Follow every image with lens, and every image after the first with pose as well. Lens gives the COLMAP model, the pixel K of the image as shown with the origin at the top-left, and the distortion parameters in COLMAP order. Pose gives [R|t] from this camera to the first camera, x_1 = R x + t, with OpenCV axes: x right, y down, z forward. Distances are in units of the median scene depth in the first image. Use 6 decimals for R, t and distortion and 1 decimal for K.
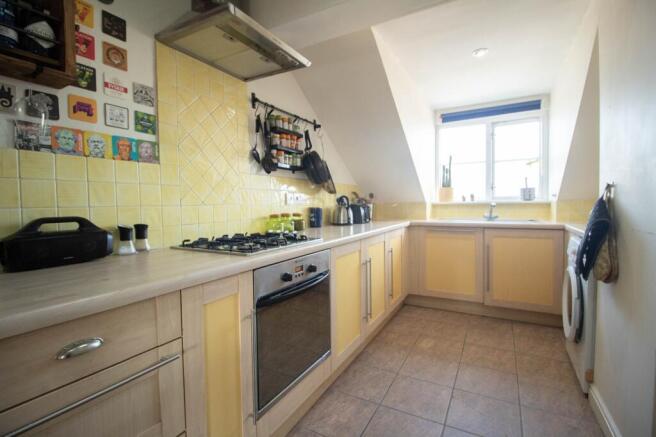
lens RADIAL K [[307.0, 0, 326.6], [0, 307.0, 216.4], [0, 0, 1]] dist [-0.015599, -0.003807]
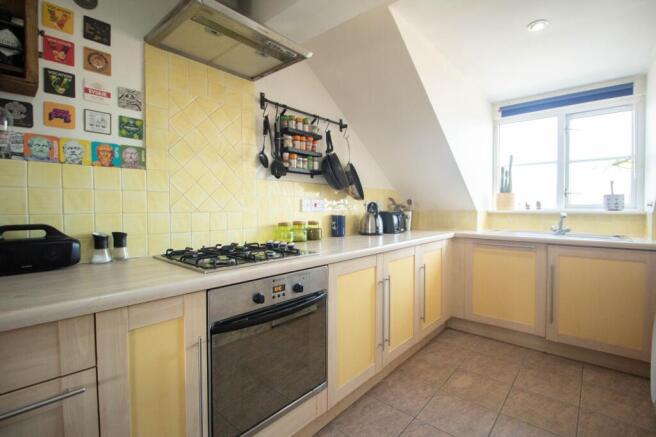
lens RADIAL K [[307.0, 0, 330.2], [0, 307.0, 216.1], [0, 0, 1]] dist [-0.015599, -0.003807]
pose [[0.977761, 0.021242, -0.208643, 0.168556], [-0.023466, 0.999691, -0.008190, -0.022500], [0.208404, 0.012904, 0.977958, 0.131855]]
